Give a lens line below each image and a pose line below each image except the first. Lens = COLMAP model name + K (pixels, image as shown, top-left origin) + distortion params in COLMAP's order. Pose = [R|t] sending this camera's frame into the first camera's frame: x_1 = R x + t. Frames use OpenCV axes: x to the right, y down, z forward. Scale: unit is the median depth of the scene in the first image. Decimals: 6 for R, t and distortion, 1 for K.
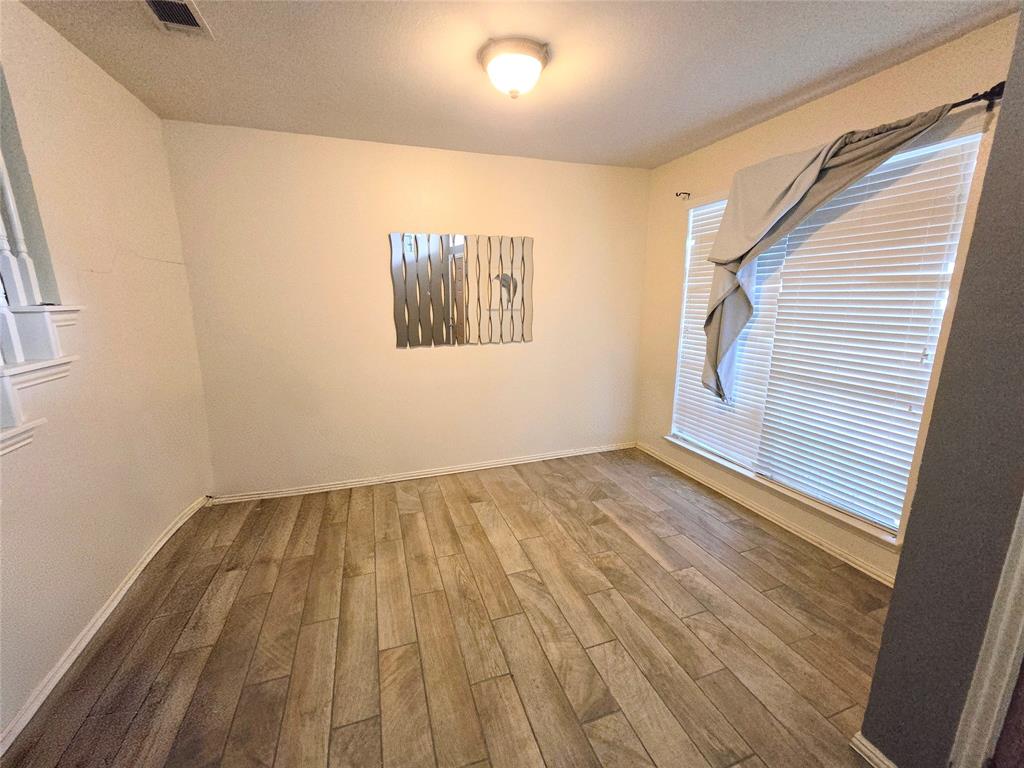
lens RADIAL K [[418.4, 0, 512.0], [0, 418.4, 384.0], [0, 0, 1]] dist [-0.001084, 0.000155]
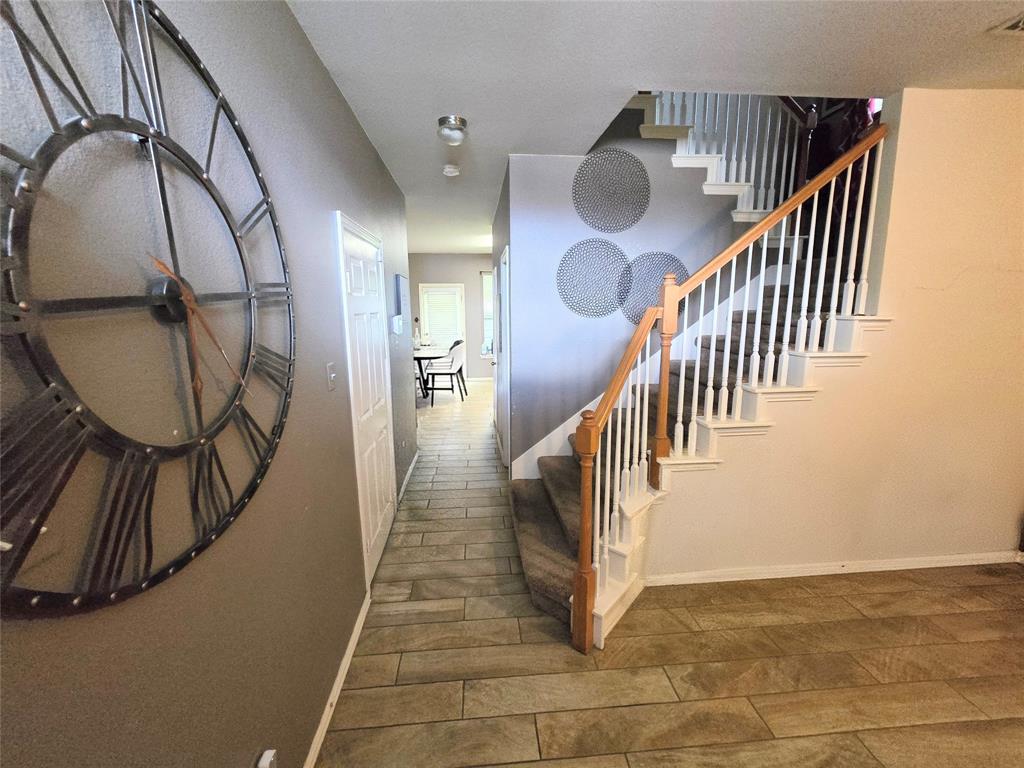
lens RADIAL K [[419.9, 0, 512.0], [0, 419.9, 384.0], [0, 0, 1]] dist [0.003059, 0.000544]
pose [[-0.244190, 0.186609, -0.951603, 0.455660], [-0.199652, 0.950612, 0.237647, -0.051287], [0.948952, 0.248021, -0.194873, 0.145639]]
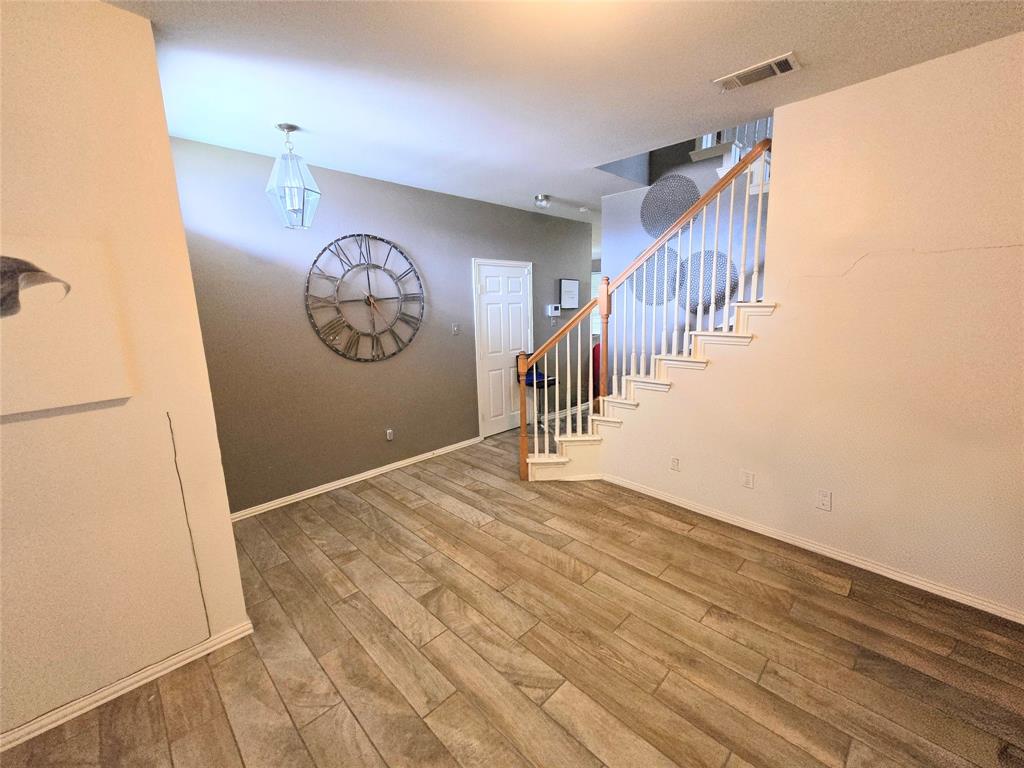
lens RADIAL K [[418.4, 0, 512.0], [0, 418.4, 384.0], [0, 0, 1]] dist [-0.001084, 0.000155]
pose [[-0.897203, 0.111049, -0.427429, 0.389721], [-0.066318, 0.923013, 0.379011, -0.354208], [0.436611, 0.368396, -0.820765, 1.608758]]
